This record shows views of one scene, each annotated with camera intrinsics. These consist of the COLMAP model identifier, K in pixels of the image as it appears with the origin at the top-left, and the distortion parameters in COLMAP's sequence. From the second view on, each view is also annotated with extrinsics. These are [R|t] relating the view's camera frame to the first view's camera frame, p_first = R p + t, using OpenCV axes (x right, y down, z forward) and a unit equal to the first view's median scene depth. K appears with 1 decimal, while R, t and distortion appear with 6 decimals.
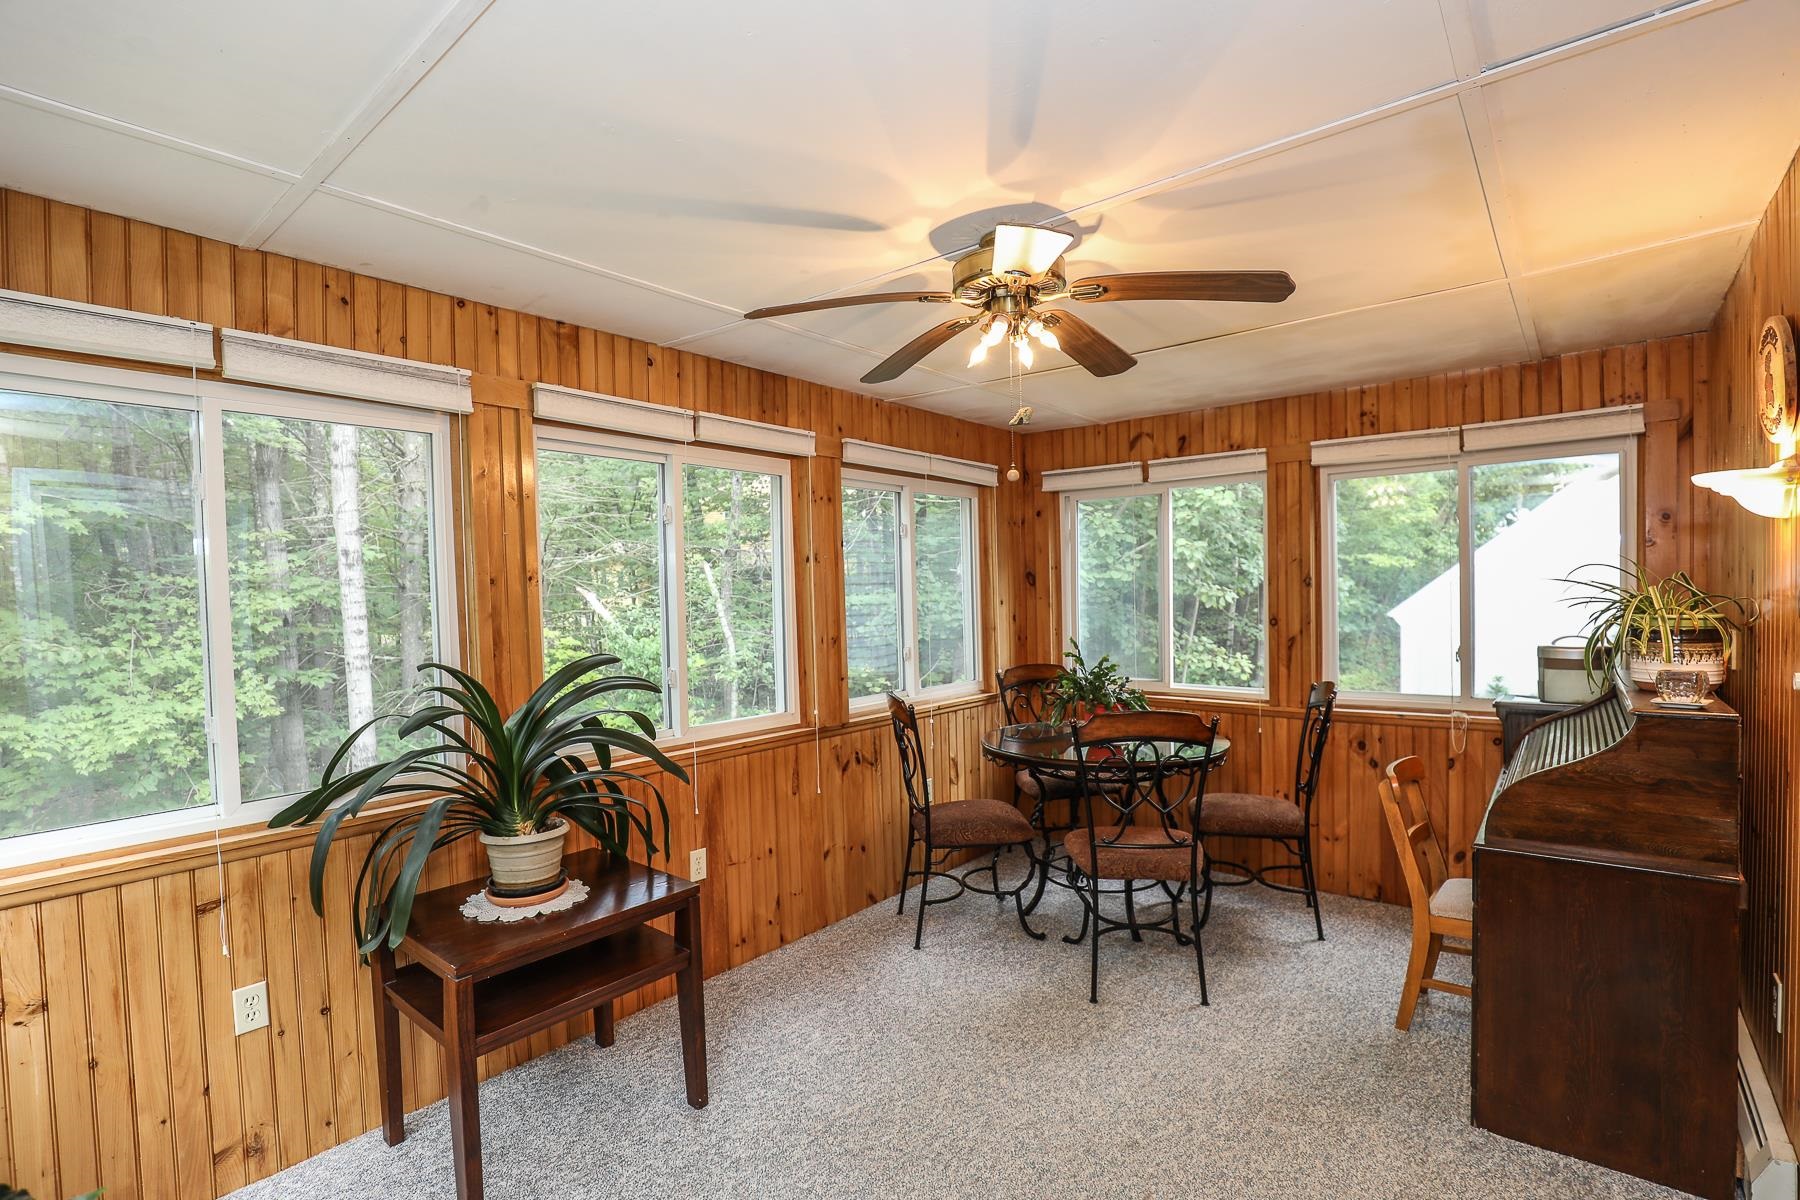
lens RADIAL K [[846.2, 0, 907.0], [0, 846.2, 610.0], [0, 0, 1]] dist [-0.037482, -0.000152]
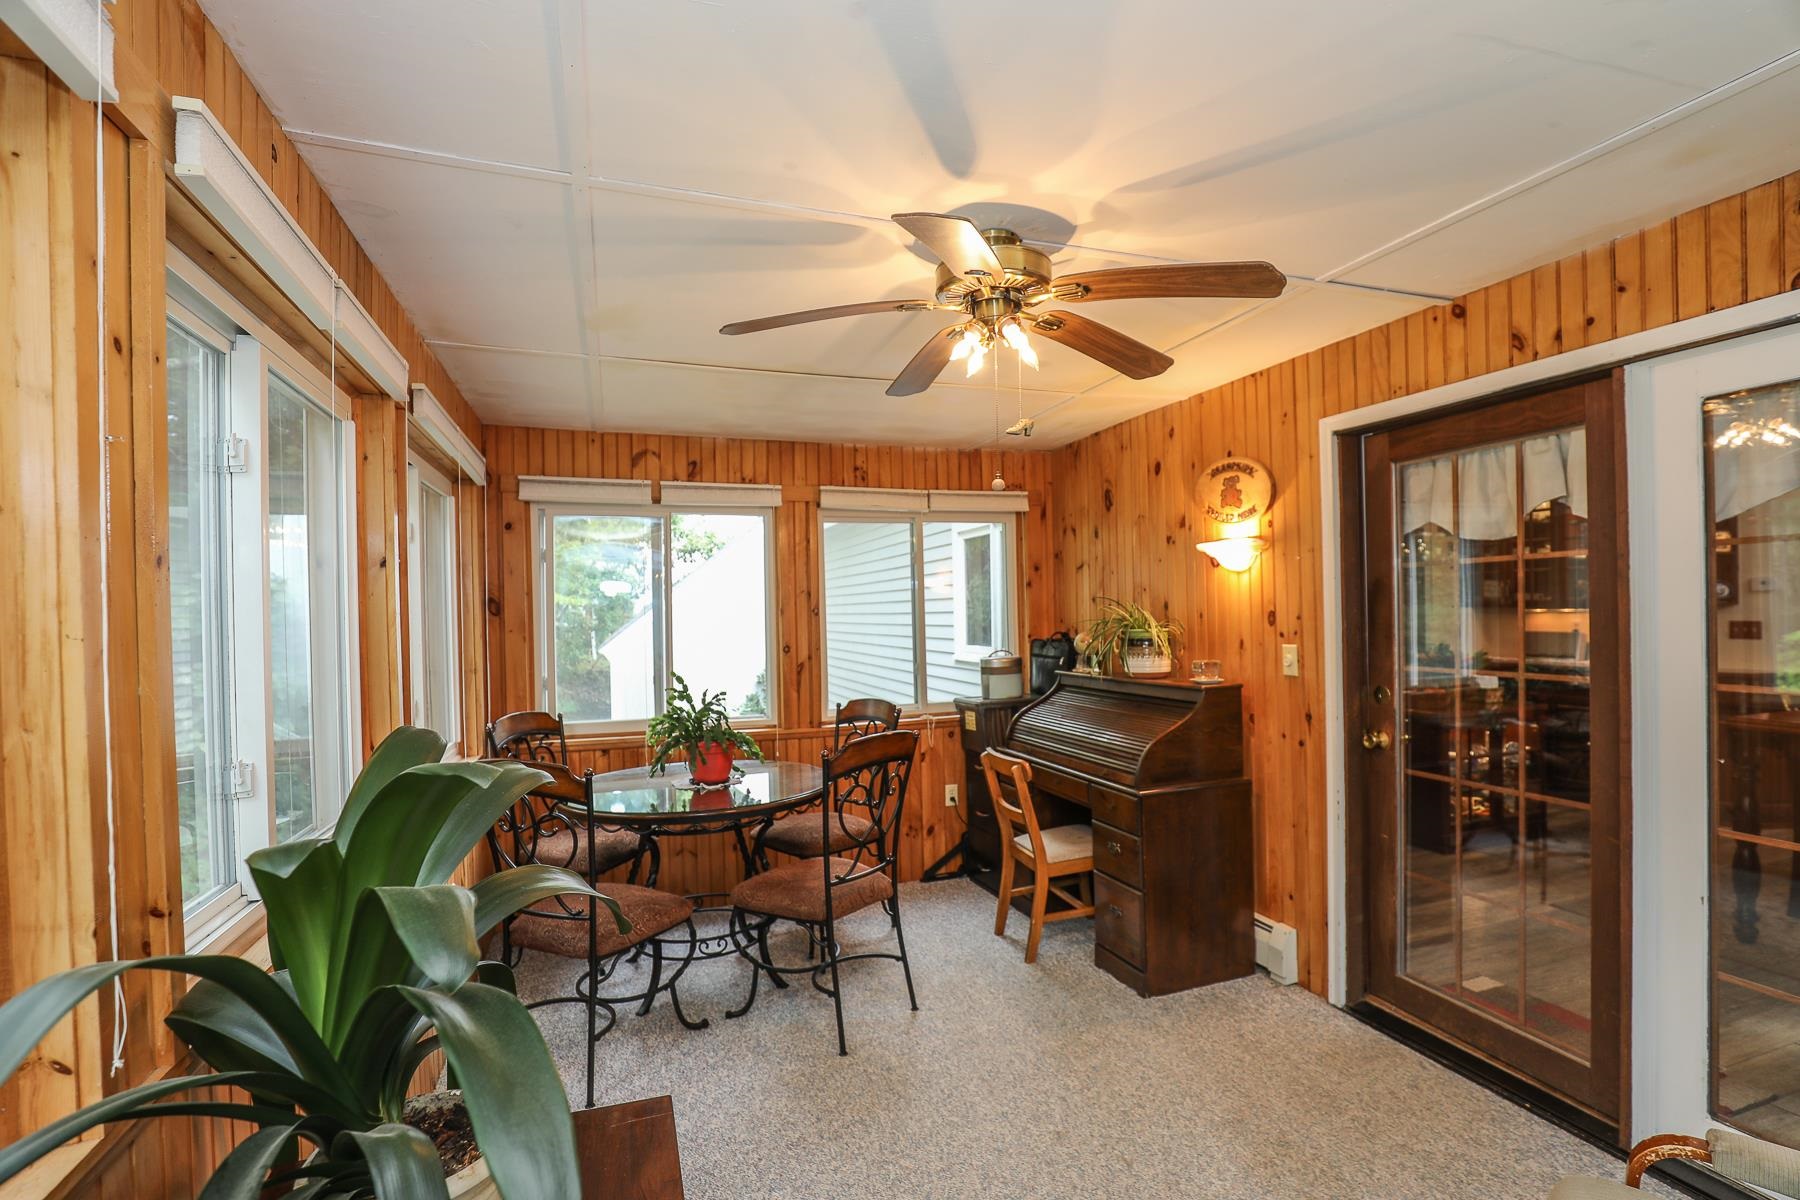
lens RADIAL K [[836.0, 0, 901.9], [0, 836.0, 626.5], [0, 0, 1]] dist [-0.025757, -0.000028]
pose [[0.510823, -0.006522, 0.859661, -0.473127], [0.028522, 0.999549, -0.009365, -0.001514], [-0.859212, 0.029303, 0.510779, 0.395923]]
